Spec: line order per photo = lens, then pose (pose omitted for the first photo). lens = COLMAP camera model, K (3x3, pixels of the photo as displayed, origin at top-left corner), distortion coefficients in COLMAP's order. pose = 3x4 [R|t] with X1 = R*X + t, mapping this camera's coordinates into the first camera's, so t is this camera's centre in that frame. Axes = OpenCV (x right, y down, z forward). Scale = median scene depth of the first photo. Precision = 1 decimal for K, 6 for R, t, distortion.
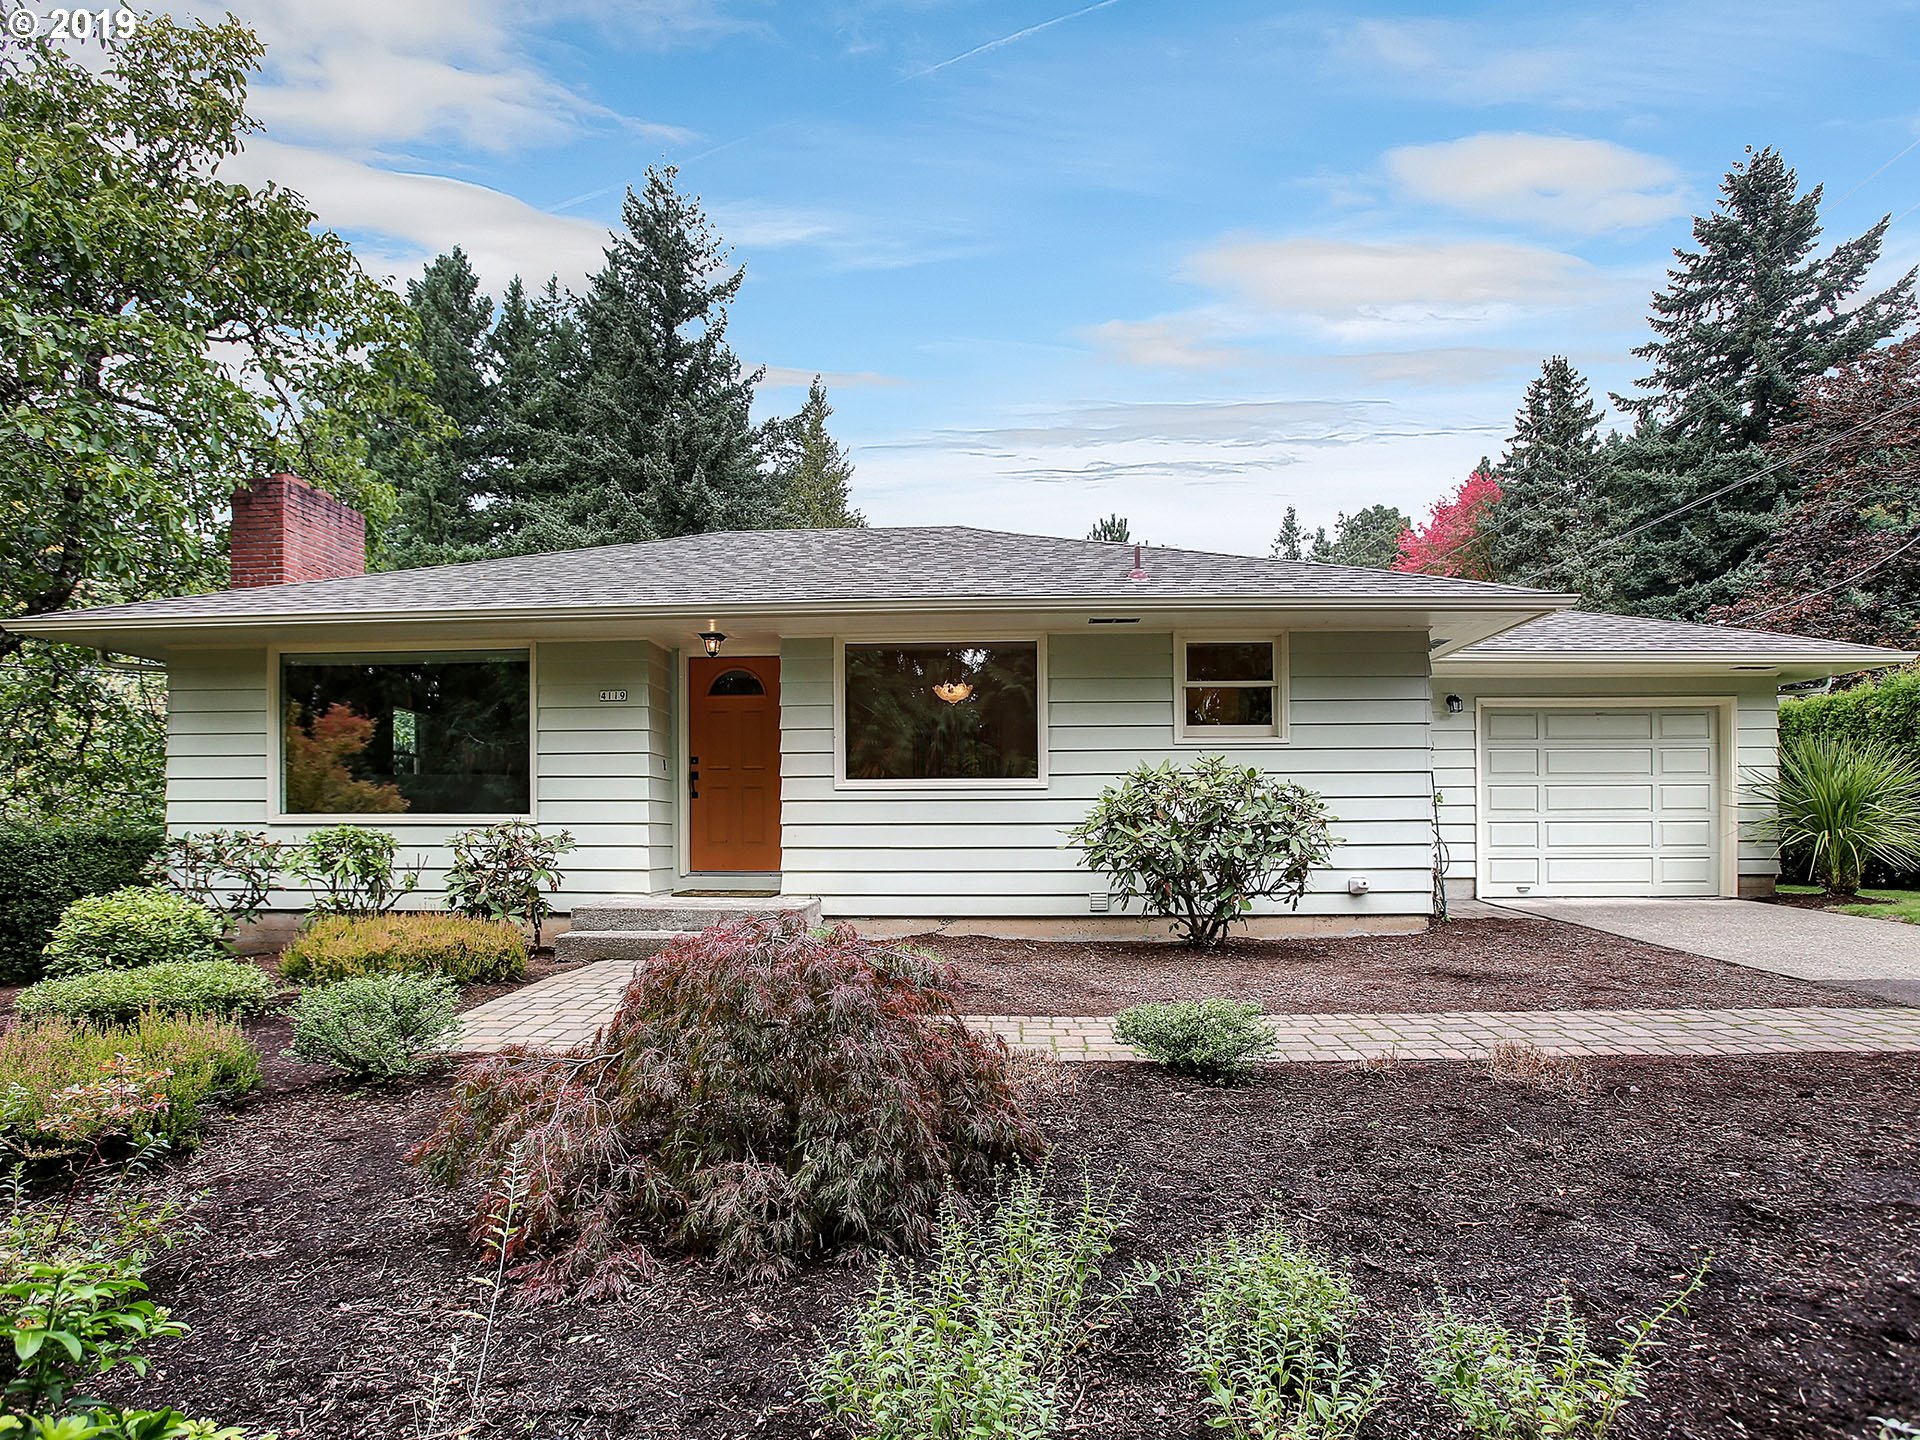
lens RADIAL K [[1023.4, 0, 959.9], [0, 1023.4, 747.3], [0, 0, 1]] dist [-0.066965, -0.000029]
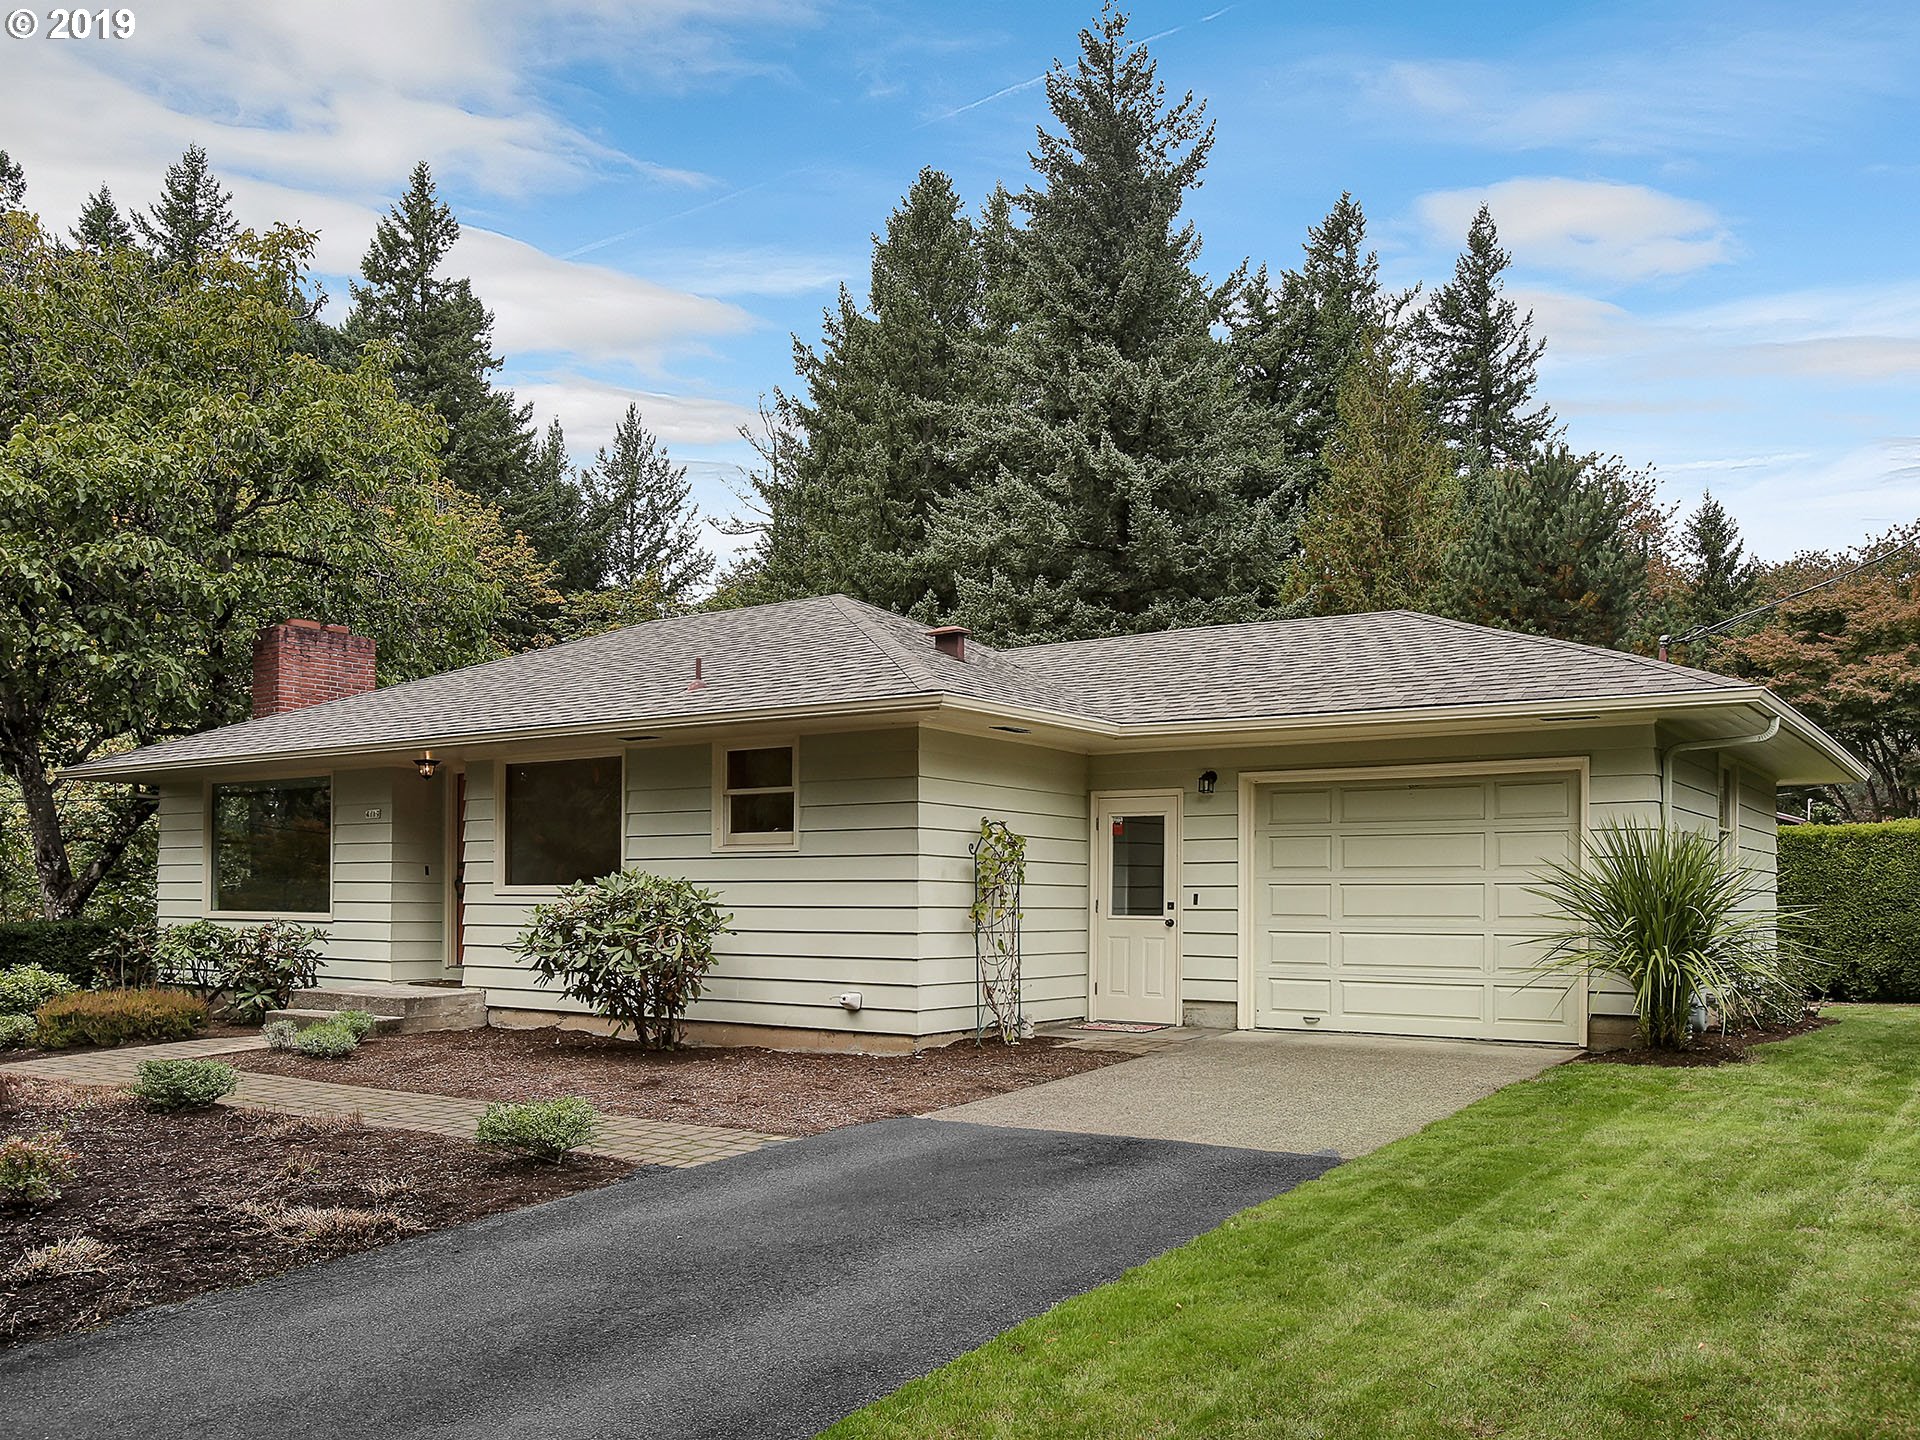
lens RADIAL K [[1485.6, 0, 960.0], [0, 1485.6, 776.7], [0, 0, 1]] dist [-0.073650, 0.001057]
pose [[0.862499, -0.036080, -0.504771, 0.971513], [0.036424, 0.999294, -0.009191, -0.046695], [0.504746, -0.010459, 0.863204, -0.118926]]
